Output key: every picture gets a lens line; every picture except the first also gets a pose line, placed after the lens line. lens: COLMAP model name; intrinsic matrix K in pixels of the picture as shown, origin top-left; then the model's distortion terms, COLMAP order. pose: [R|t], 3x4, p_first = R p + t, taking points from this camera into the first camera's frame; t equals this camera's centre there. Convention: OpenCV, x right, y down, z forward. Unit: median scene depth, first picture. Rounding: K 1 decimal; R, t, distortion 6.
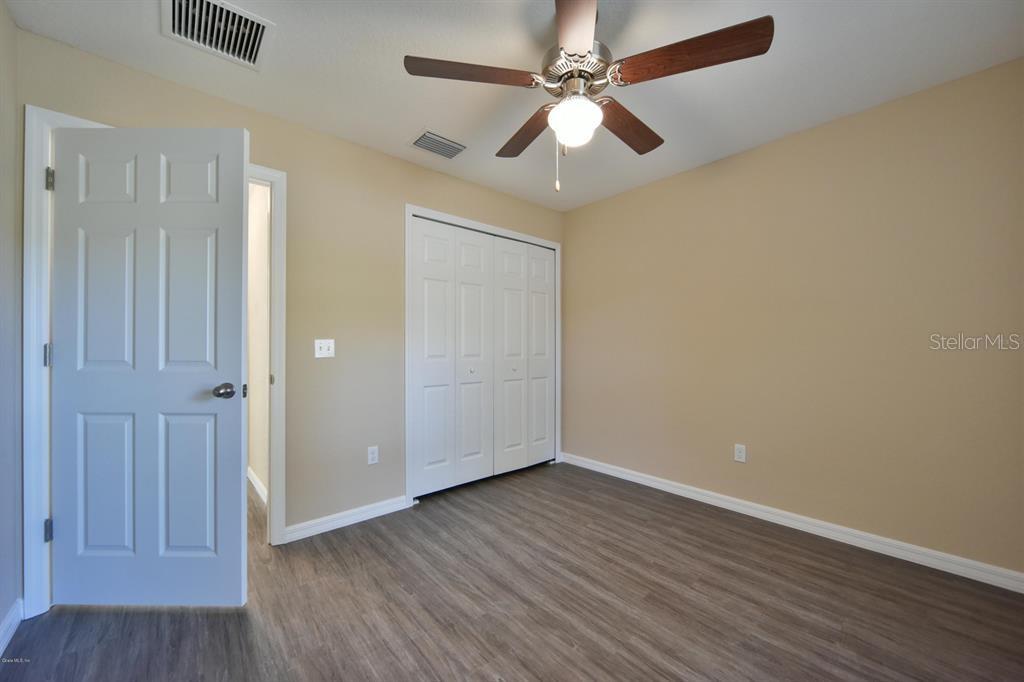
lens RADIAL K [[390.7, 0, 514.8], [0, 390.7, 344.7], [0, 0, 1]] dist [-0.002643, -0.000144]
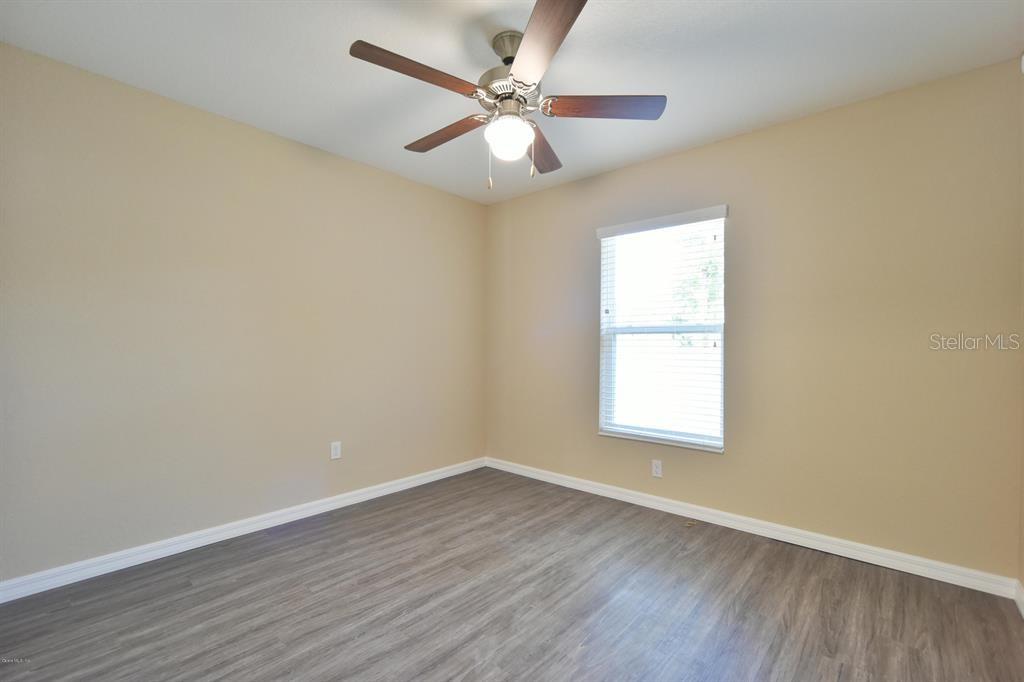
lens RADIAL K [[453.6, 0, 514.2], [0, 453.6, 350.3], [0, 0, 1]] dist [-0.012357, 0.003943]
pose [[-0.135913, -0.006556, 0.990699, -0.818240], [-0.009679, 0.999939, 0.005289, 0.005314], [-0.990673, -0.008870, -0.135969, 0.874123]]
